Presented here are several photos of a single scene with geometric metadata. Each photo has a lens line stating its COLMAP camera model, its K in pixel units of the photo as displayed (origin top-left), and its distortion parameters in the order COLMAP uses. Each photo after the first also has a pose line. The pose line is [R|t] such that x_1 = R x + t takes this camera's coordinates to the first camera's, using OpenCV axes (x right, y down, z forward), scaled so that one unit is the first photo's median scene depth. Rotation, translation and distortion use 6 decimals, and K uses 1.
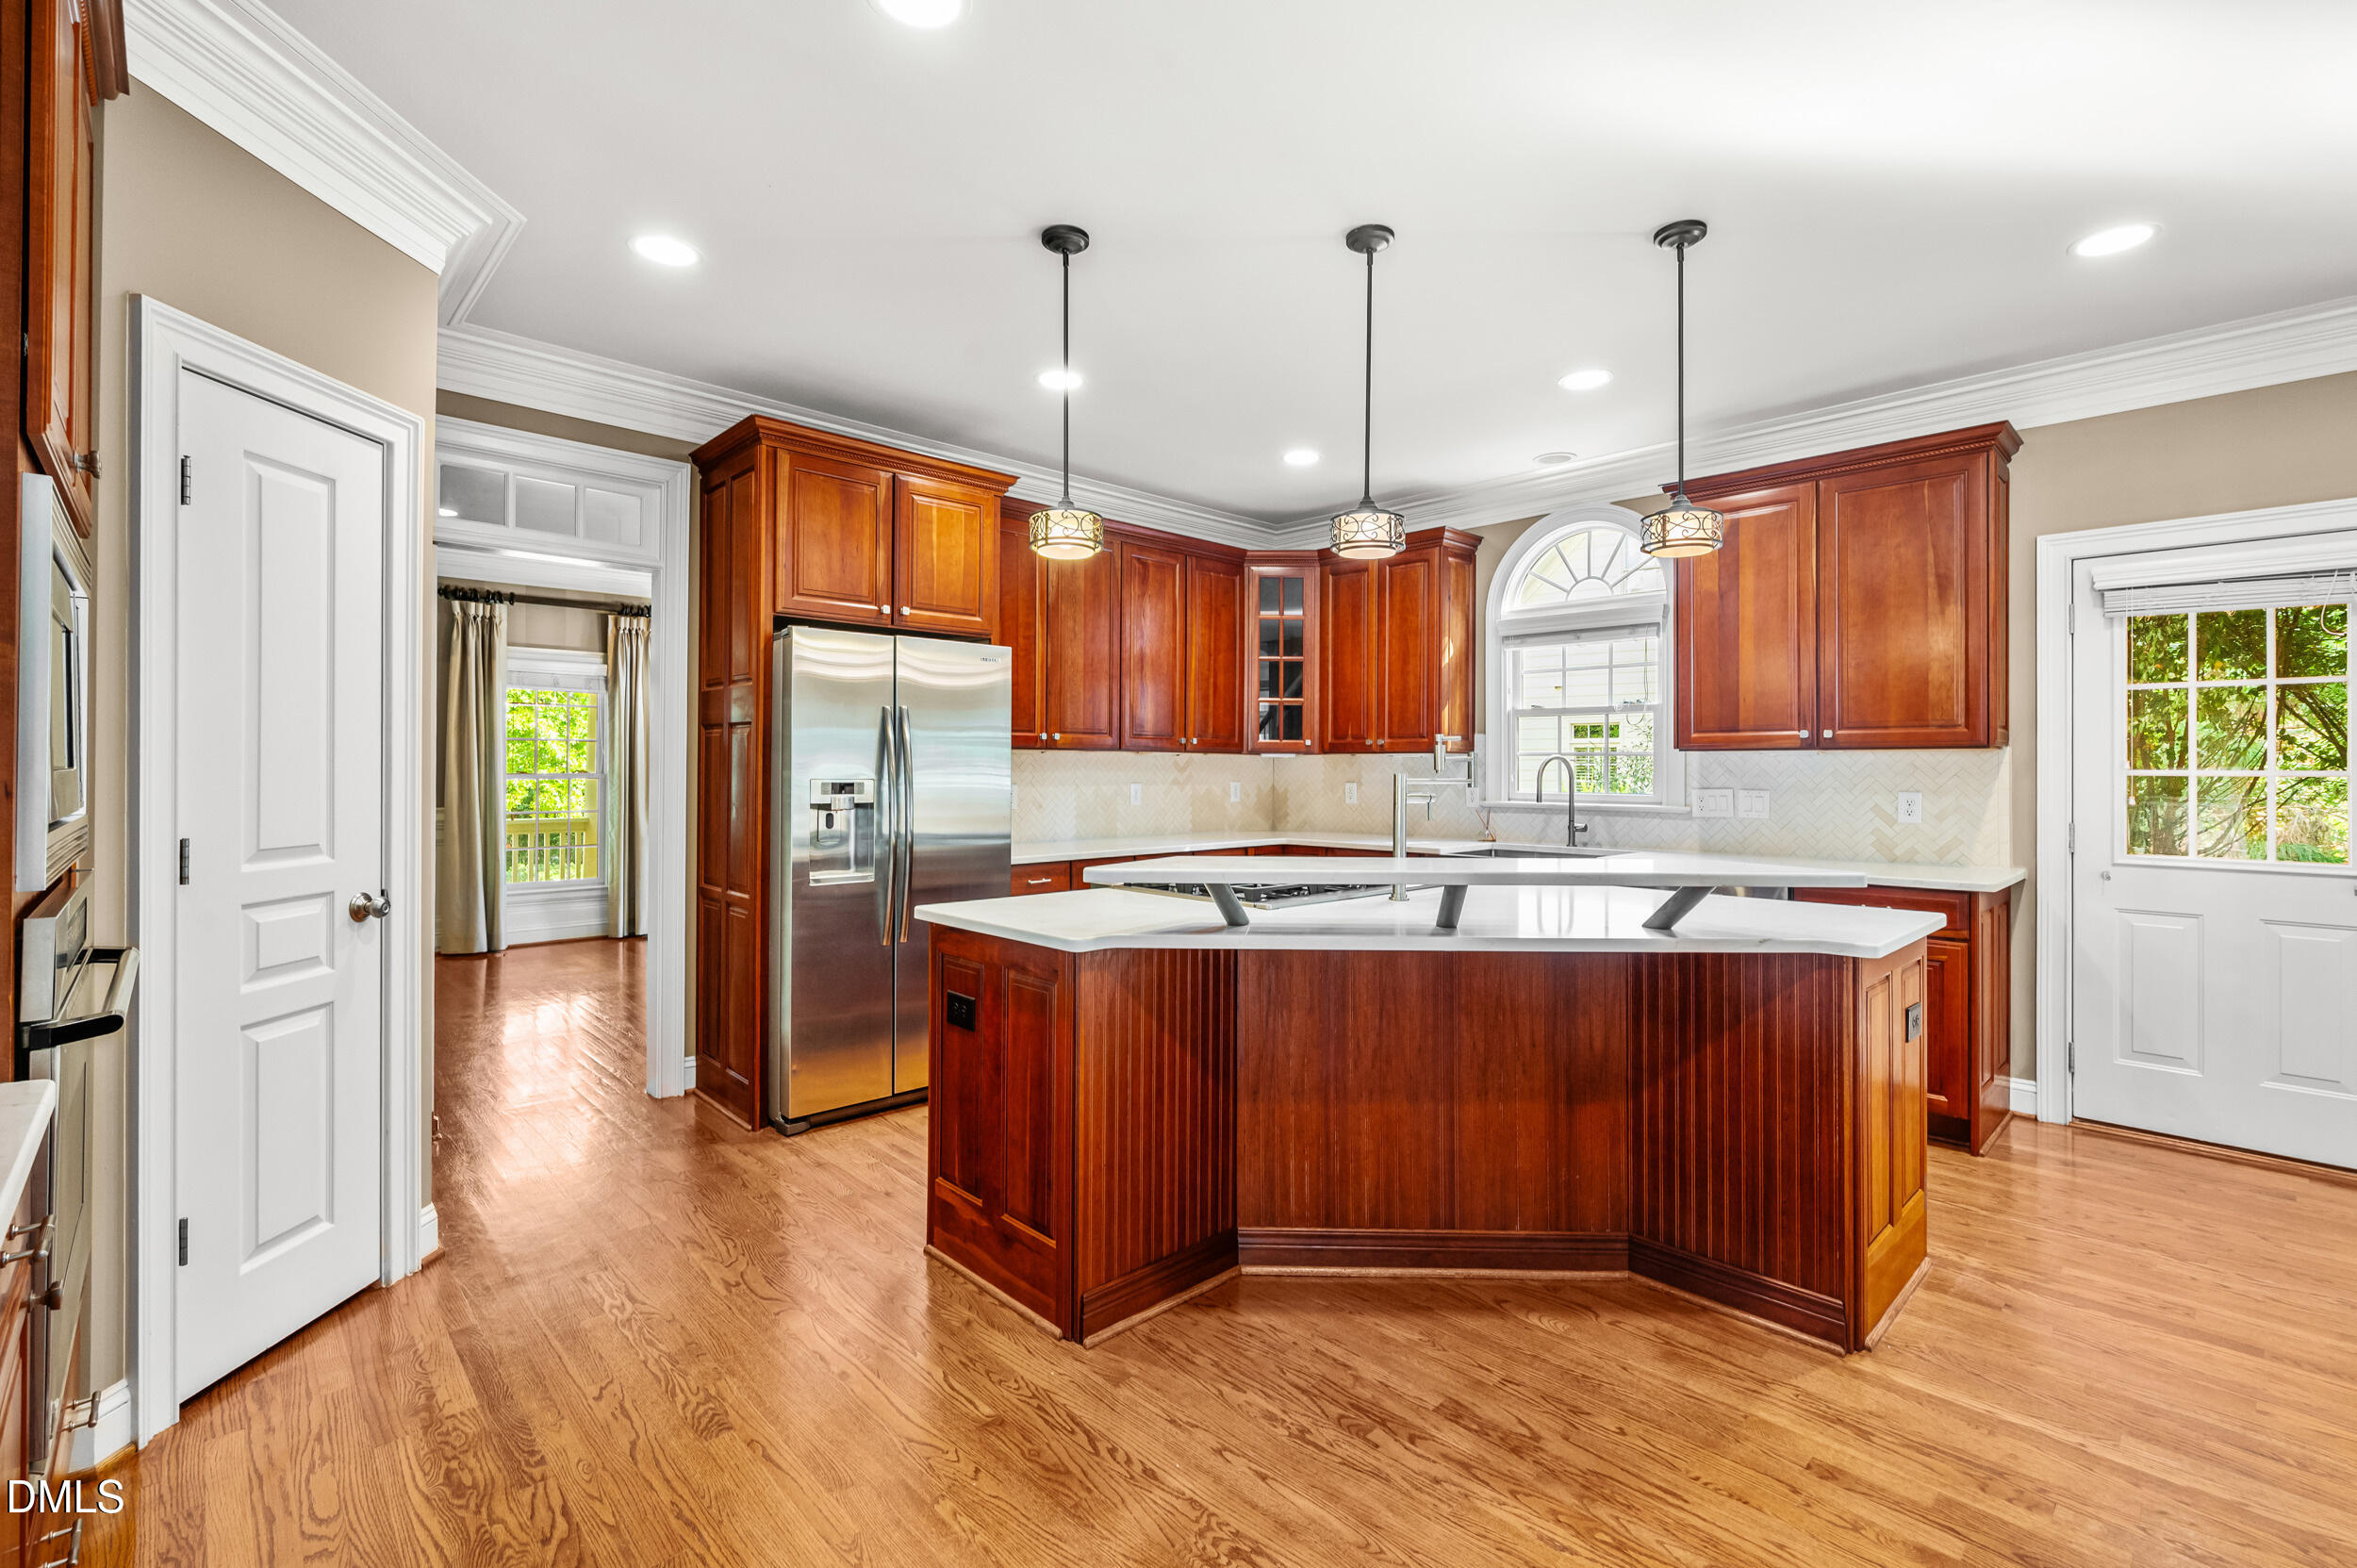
lens RADIAL K [[1034.4, 0, 1183.4], [0, 1034.4, 773.4], [0, 0, 1]] dist [-0.000603, -0.000562]
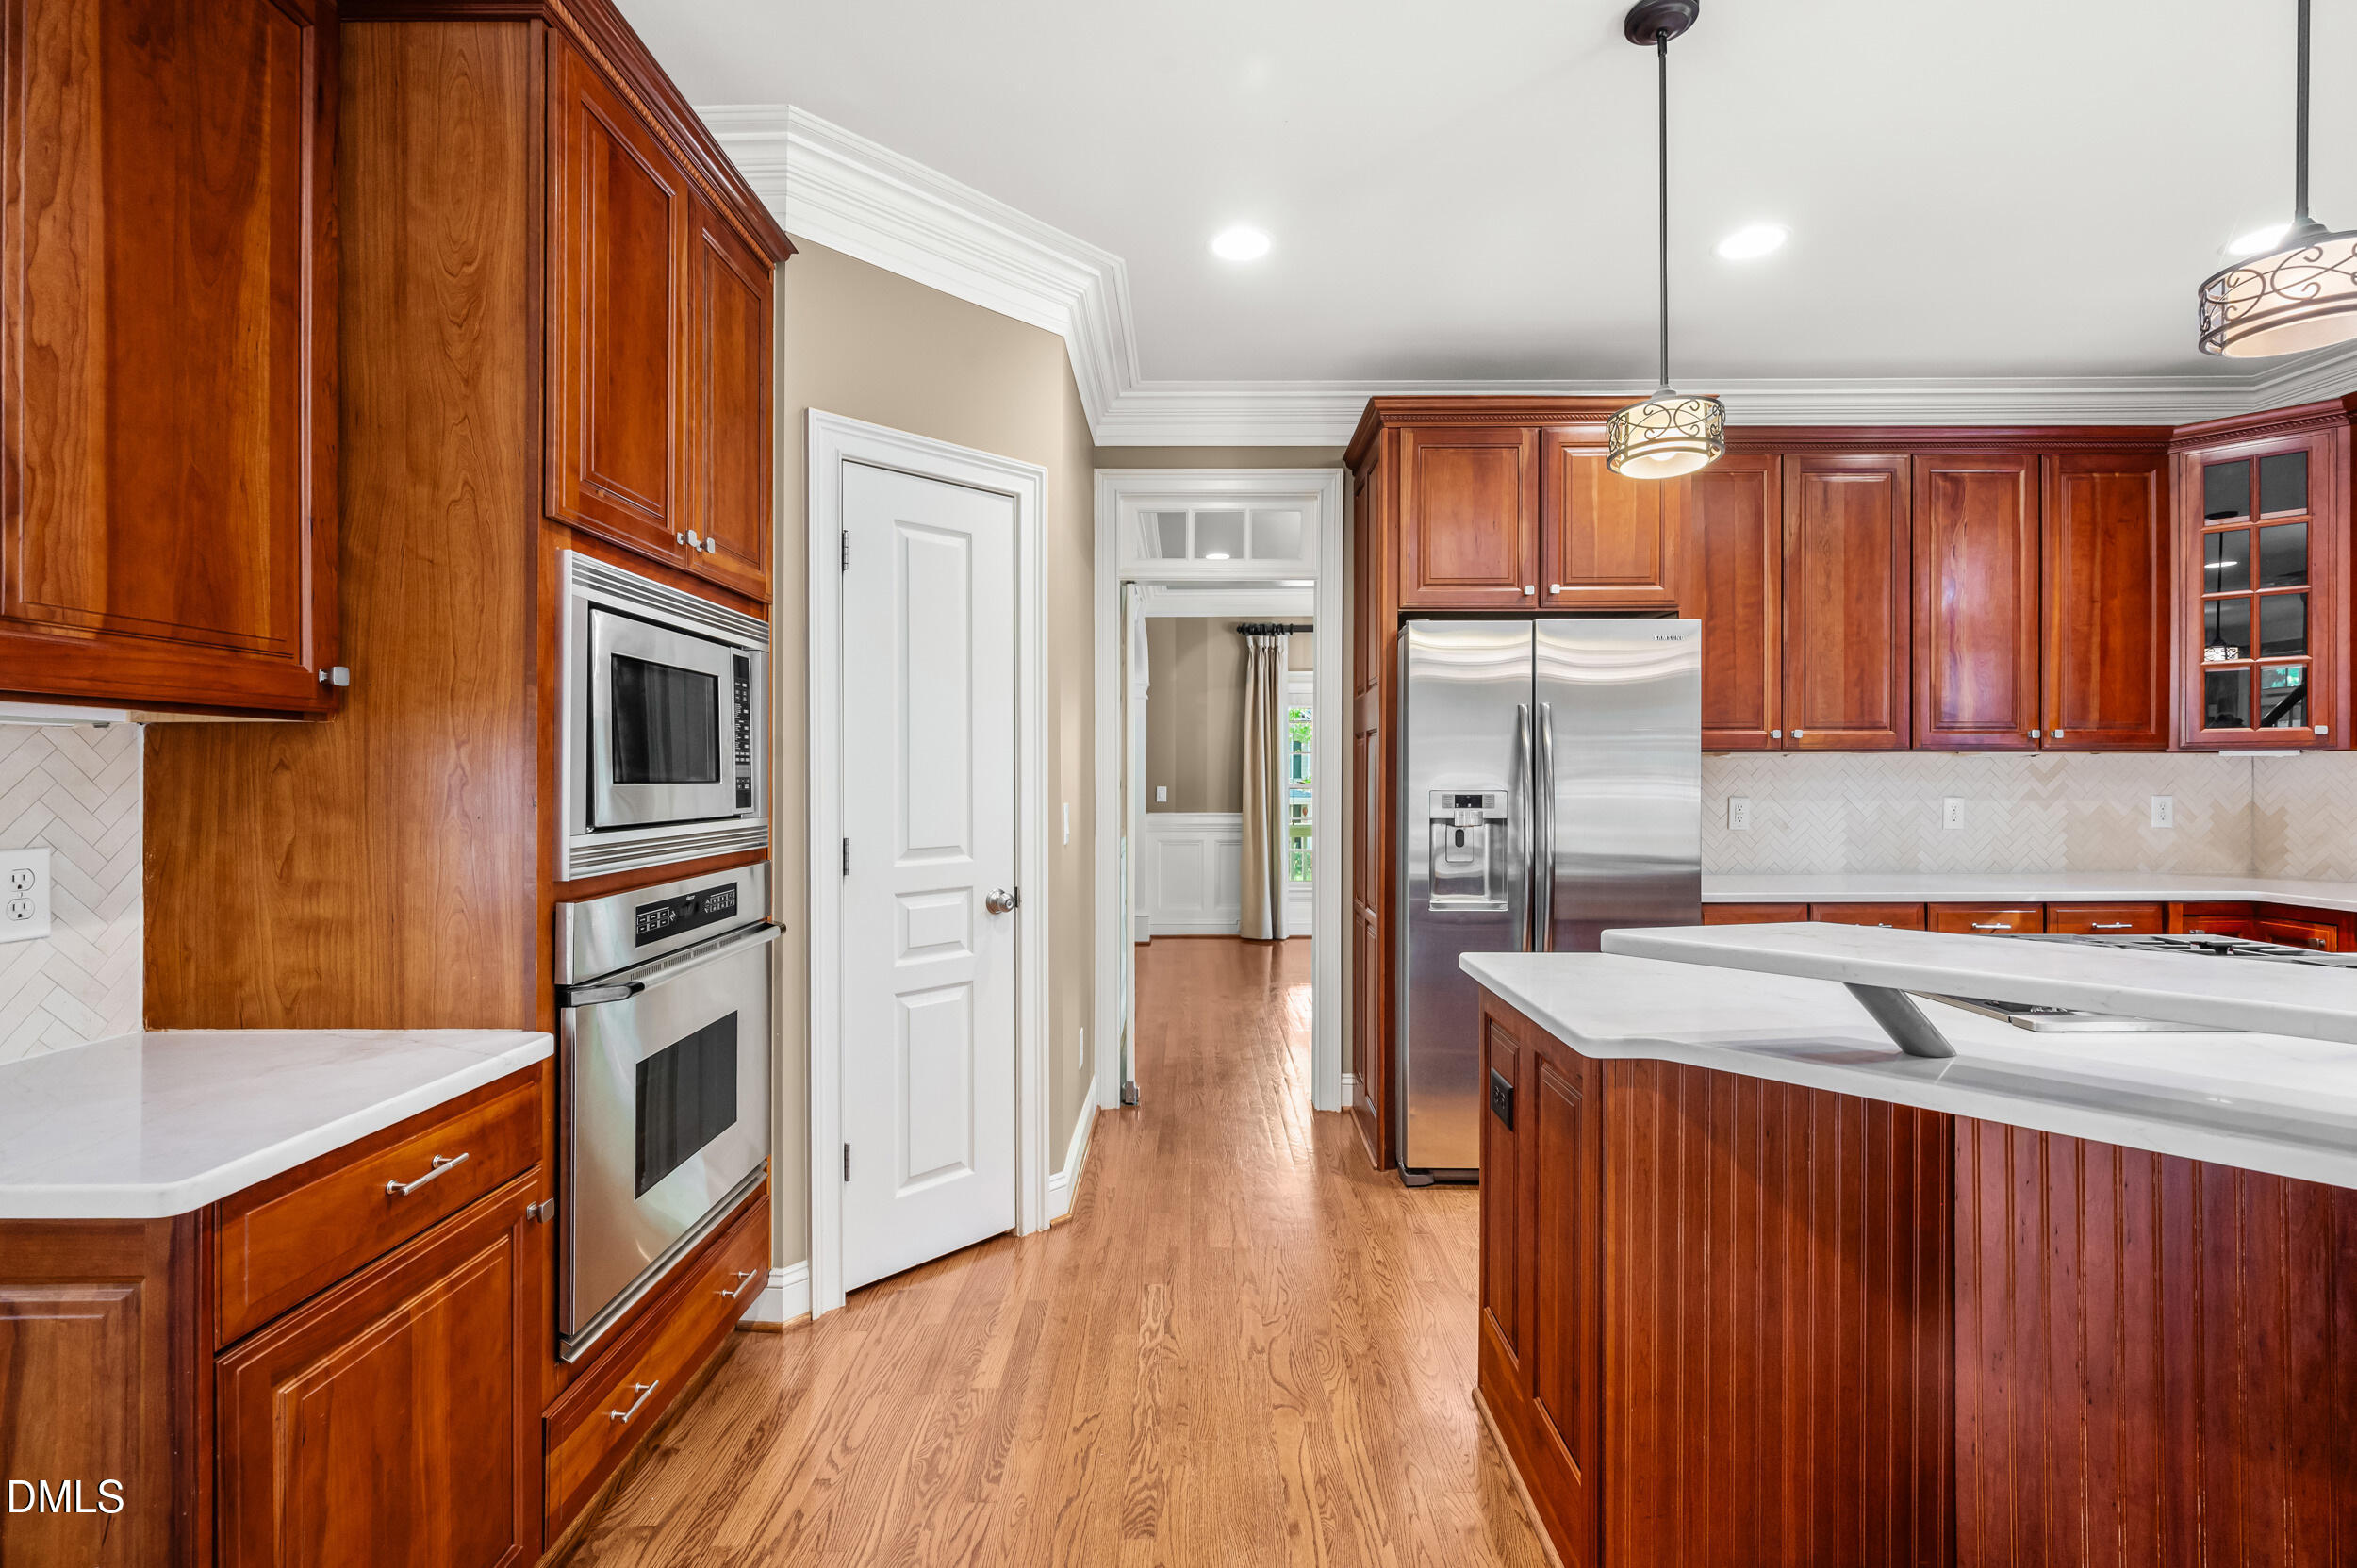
lens RADIAL K [[1034.4, 0, 1182.5], [0, 1034.4, 777.6], [0, 0, 1]] dist [-0.000603, -0.000562]
pose [[0.716999, -0.004809, -0.697058, 0.103449], [0.001406, 0.999984, -0.005453, -0.001193], [0.697073, 0.002930, 0.716994, 0.208845]]
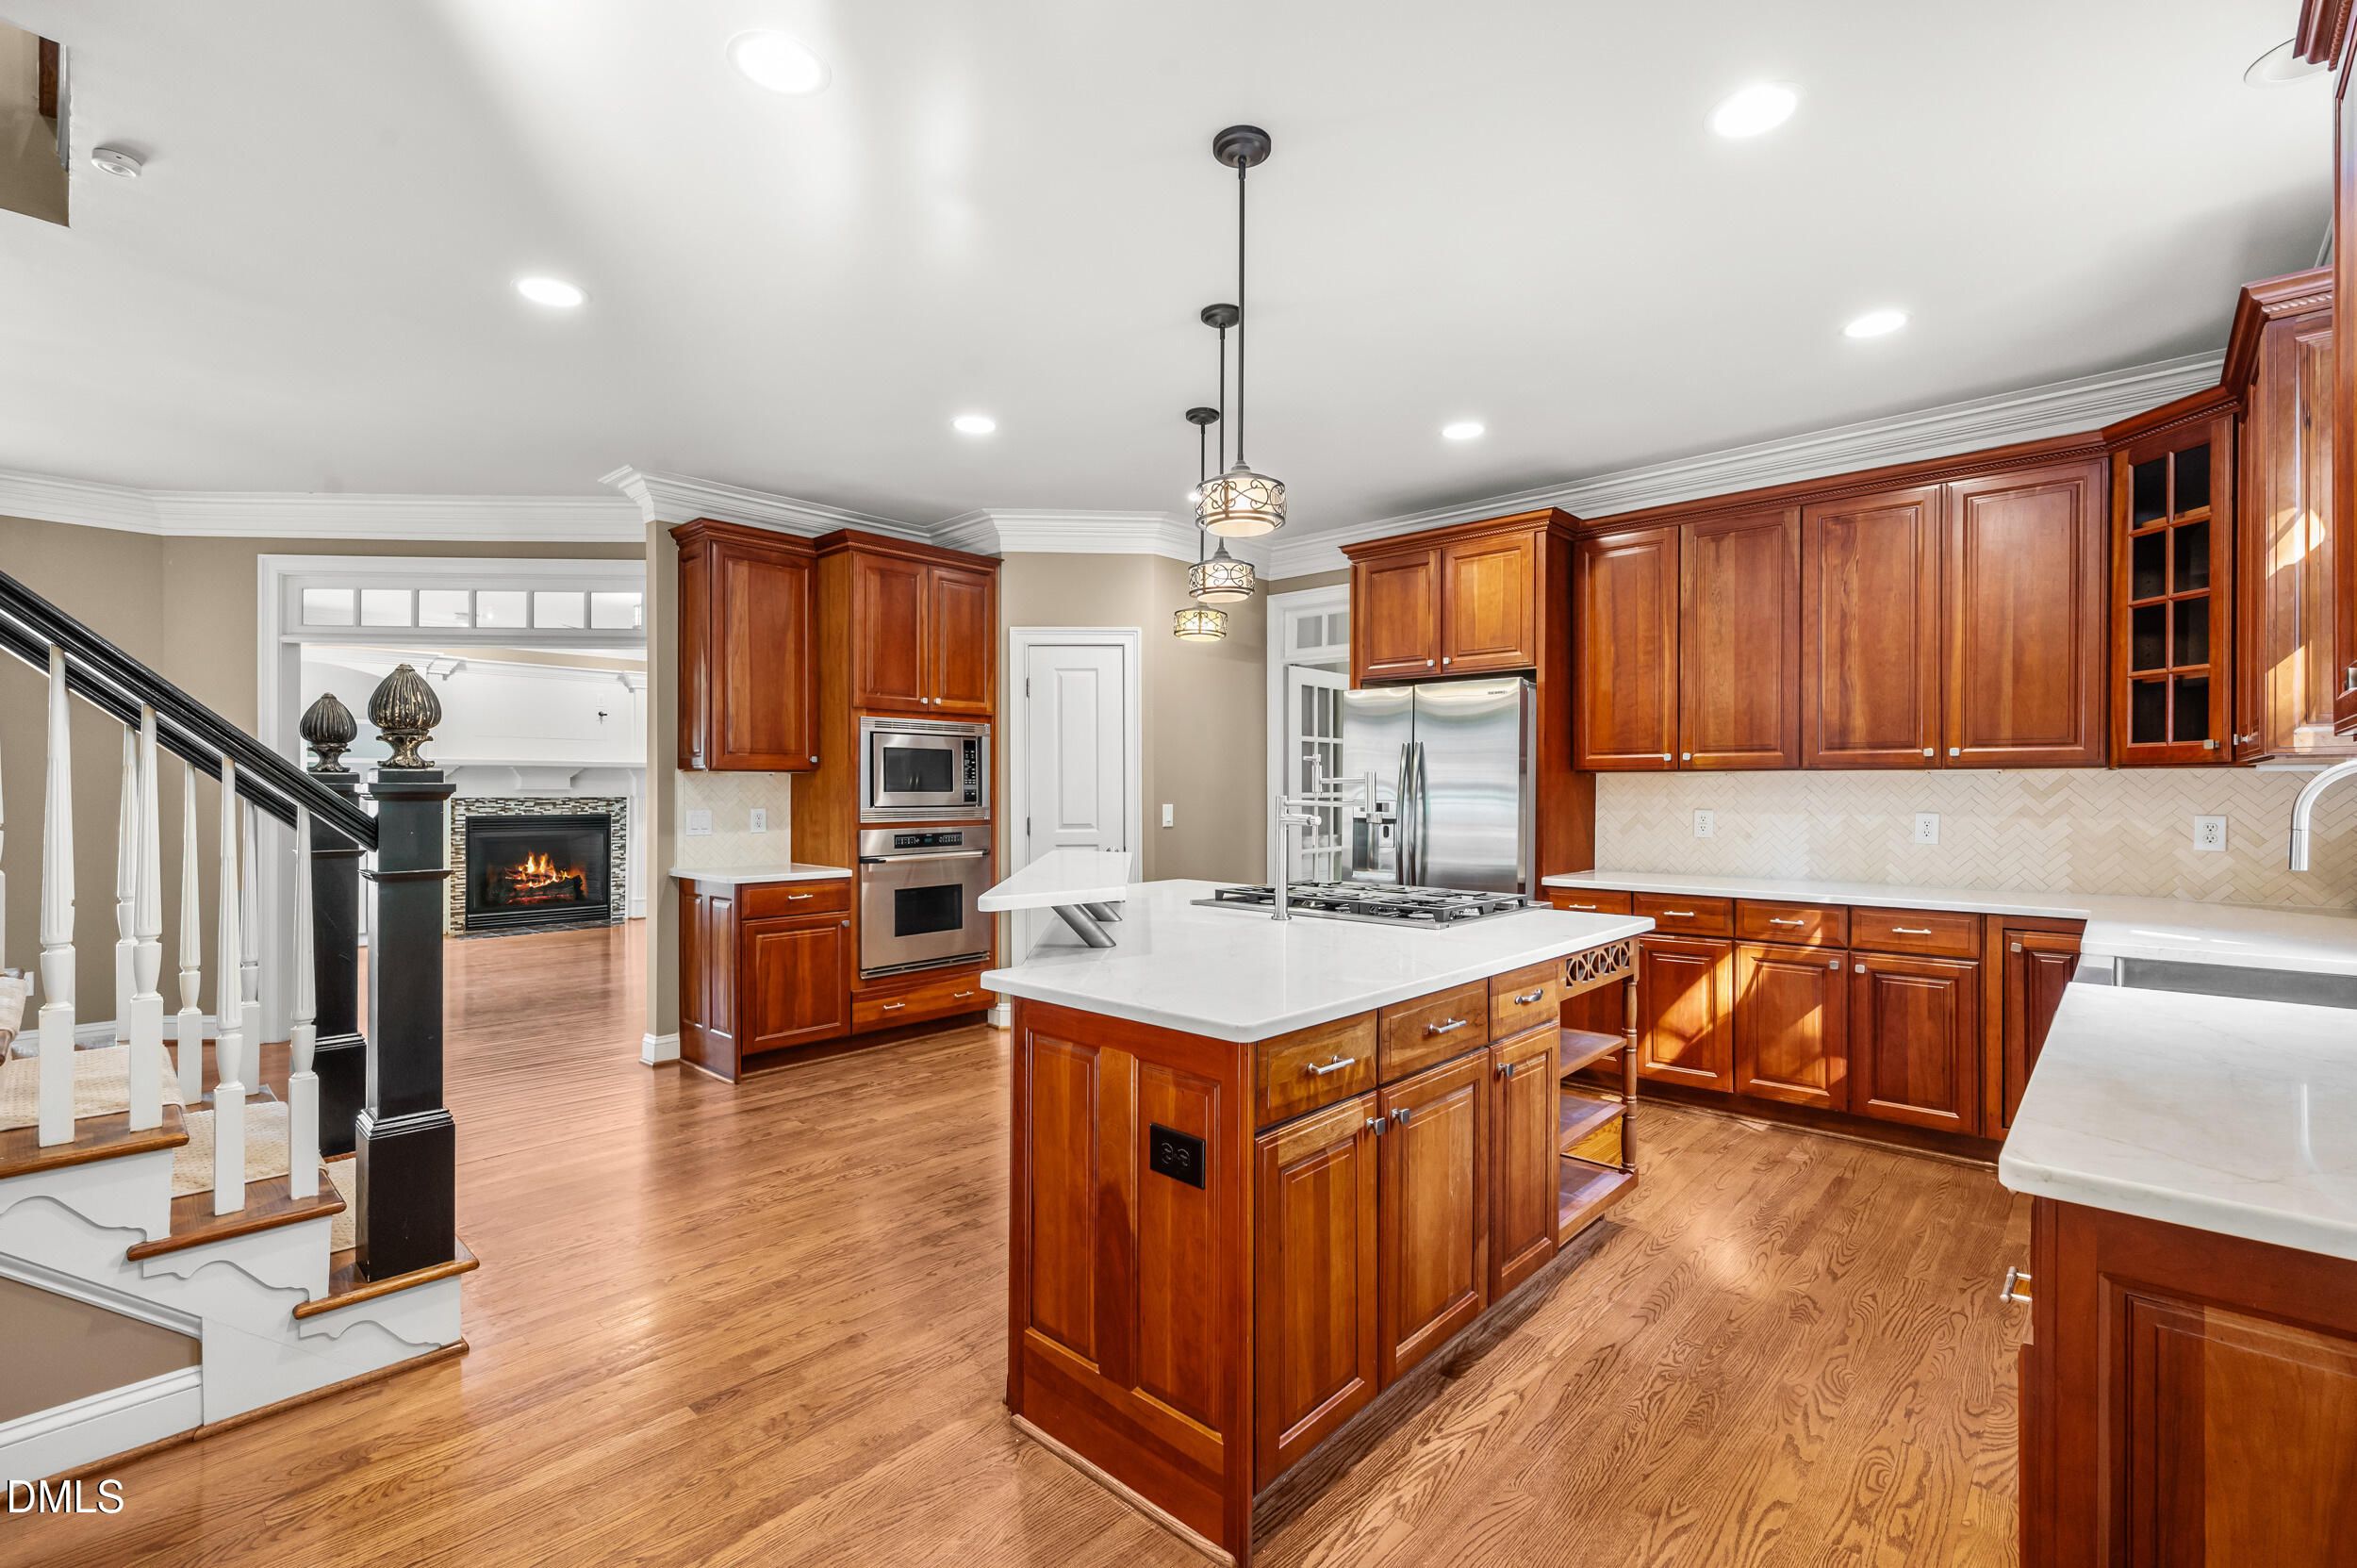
lens RADIAL K [[1034.4, 0, 1195.0], [0, 1034.4, 793.4], [0, 0, 1]] dist [-0.000603, -0.000562]
pose [[0.069070, 0.000152, -0.997612, 0.979127], [-0.006267, 0.999980, -0.000281, -0.001220], [0.997592, 0.006272, 0.069070, 0.674361]]
